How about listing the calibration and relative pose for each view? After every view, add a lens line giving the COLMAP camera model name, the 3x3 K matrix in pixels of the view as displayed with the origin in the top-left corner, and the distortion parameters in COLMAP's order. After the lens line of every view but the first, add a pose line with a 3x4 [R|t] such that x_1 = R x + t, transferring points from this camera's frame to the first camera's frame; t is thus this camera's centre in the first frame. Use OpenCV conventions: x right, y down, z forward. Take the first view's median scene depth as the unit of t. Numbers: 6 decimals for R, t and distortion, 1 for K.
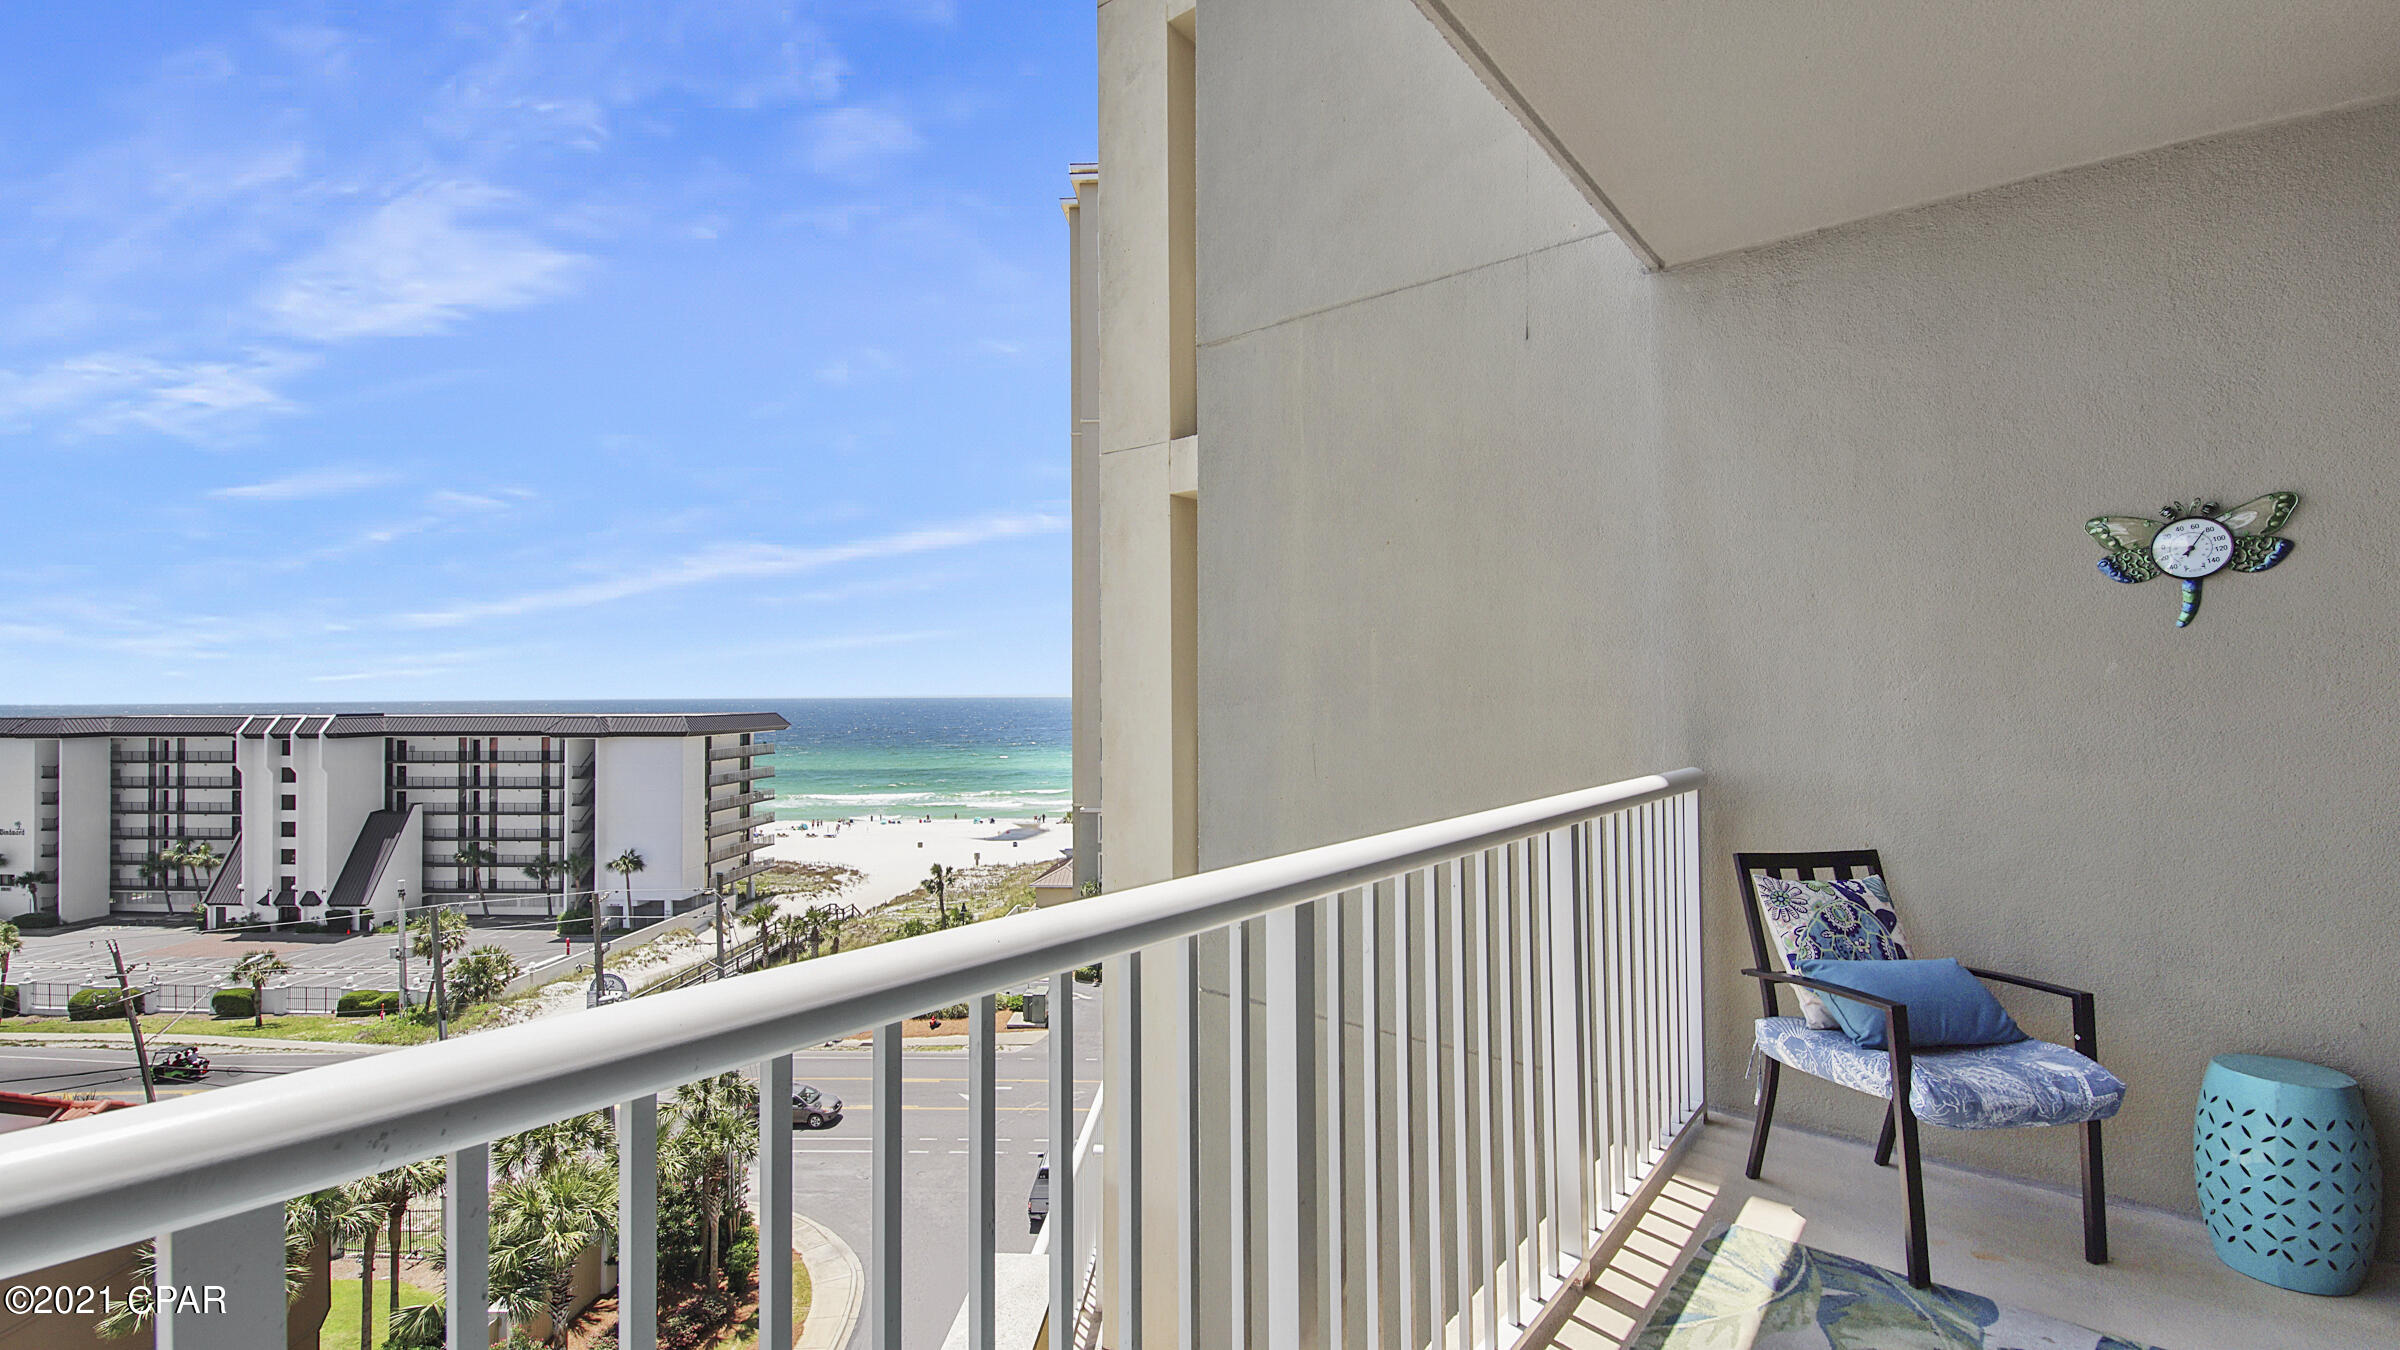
lens RADIAL K [[1035.2, 0, 1200.6], [0, 1035.2, 680.3], [0, 0, 1]] dist [0.037259, -0.021445]
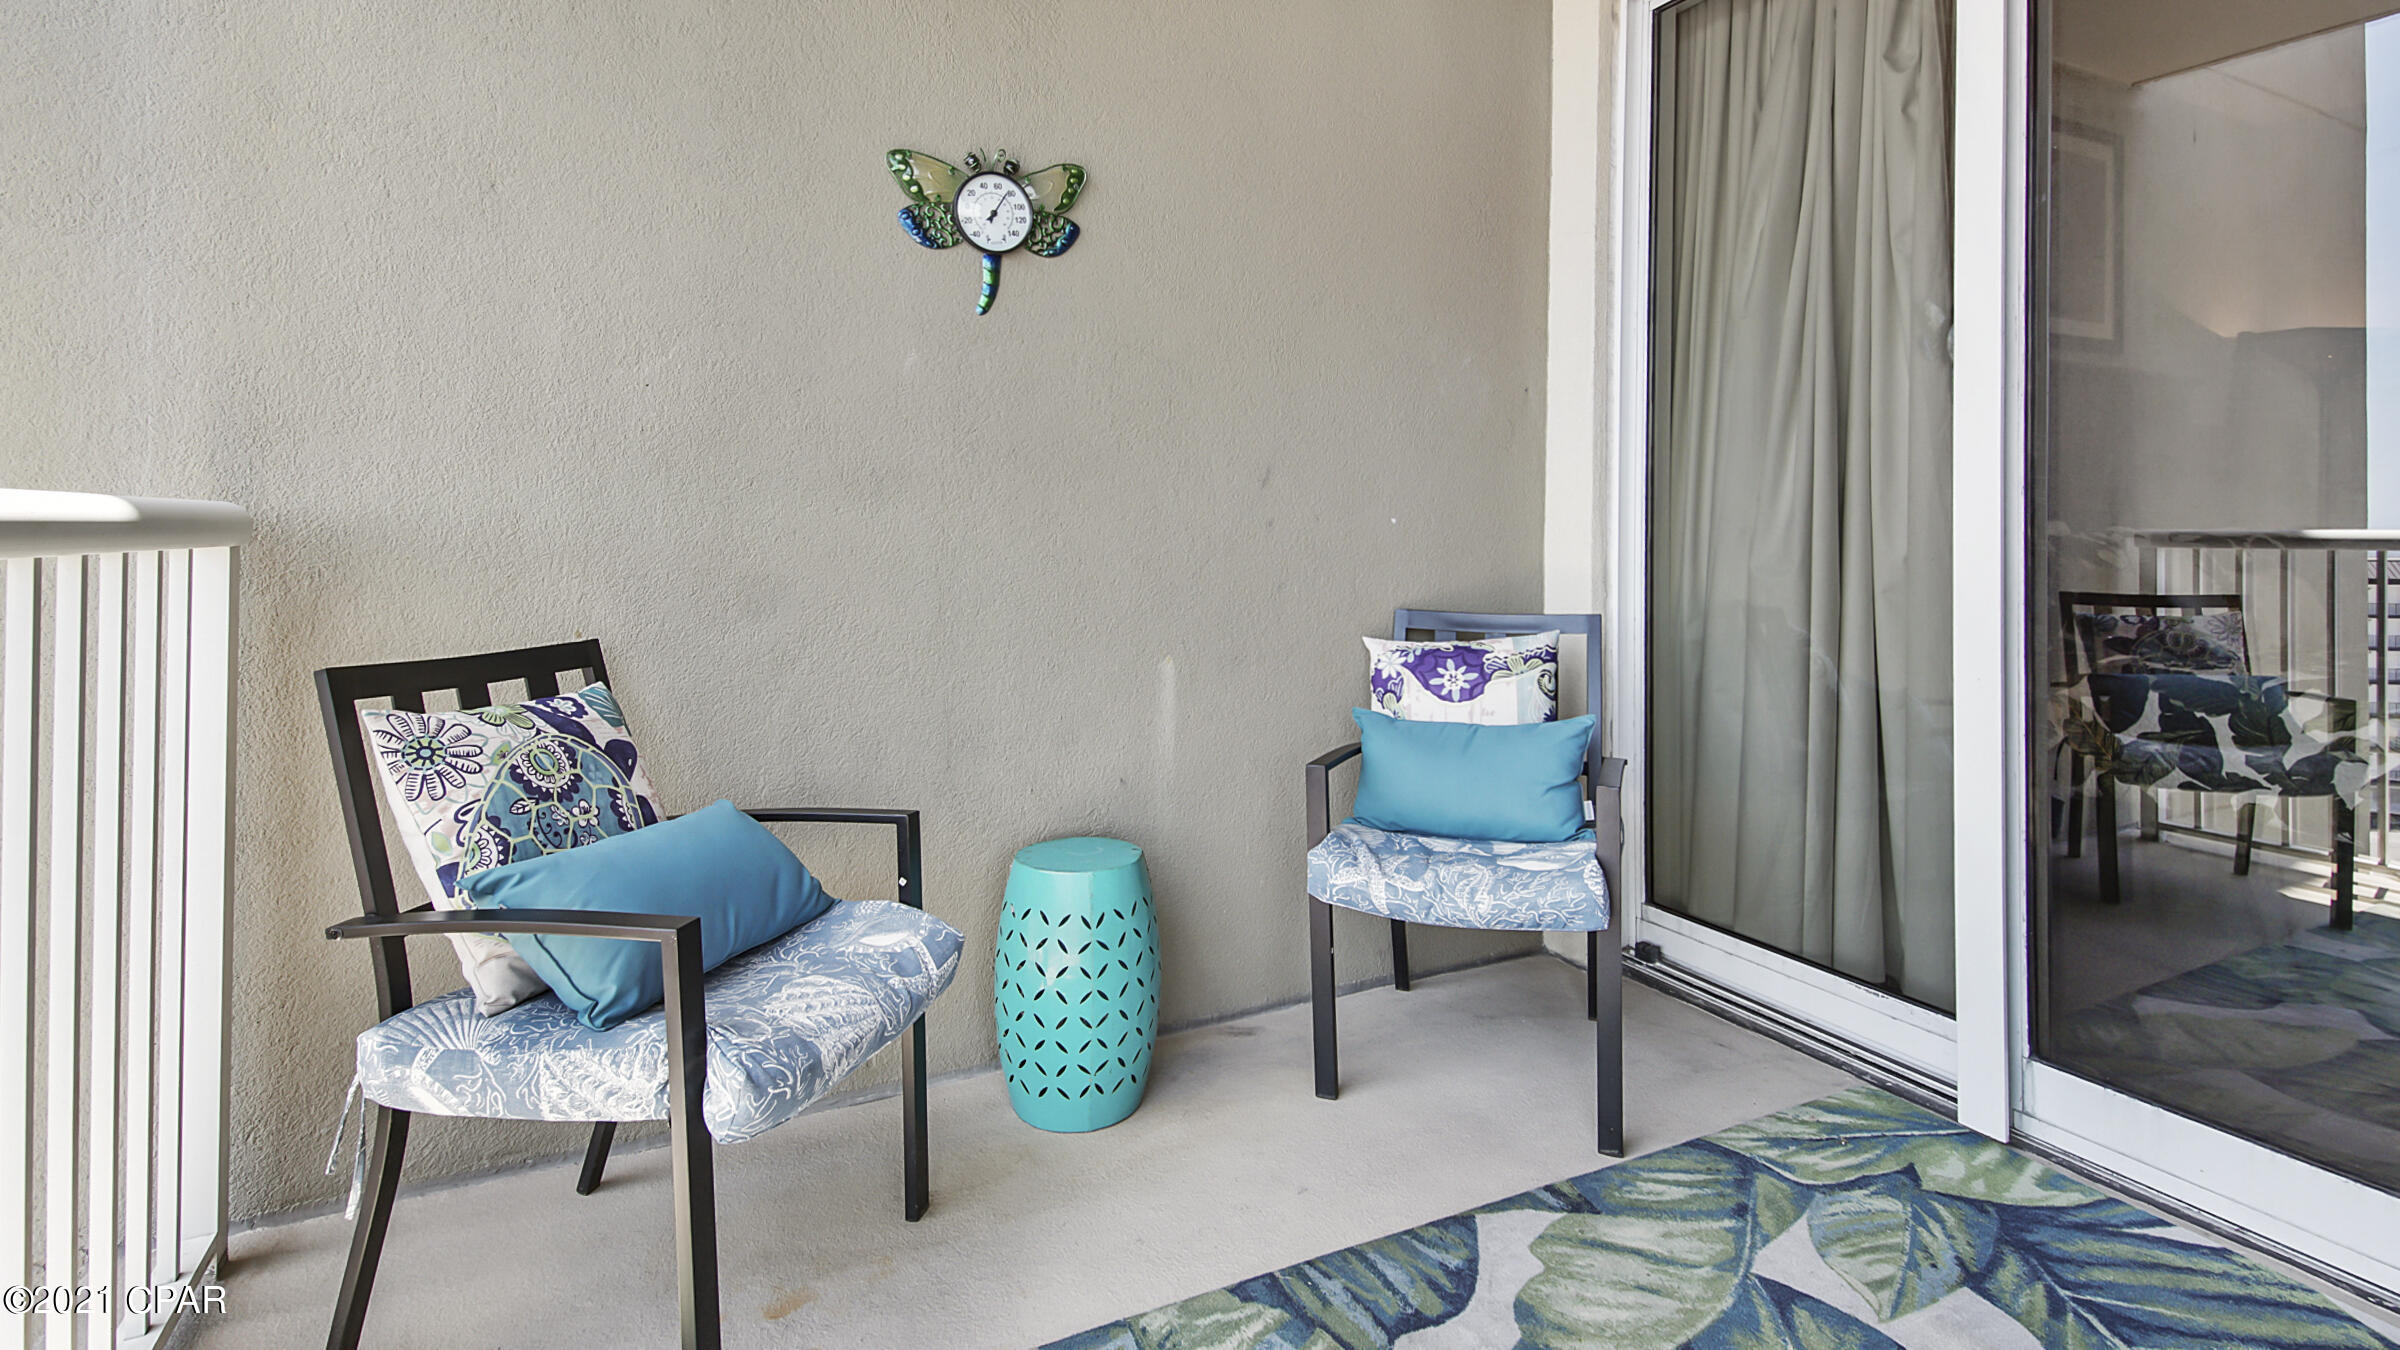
lens RADIAL K [[1077.7, 0, 1201.0], [0, 1077.7, 539.6], [0, 0, 1]] dist [0.002330, -0.000327]
pose [[0.400469, 0.009608, 0.916260, 0.264459], [-0.027334, 0.999625, 0.001465, 0.109206], [-0.915902, -0.025631, 0.400582, 0.518802]]
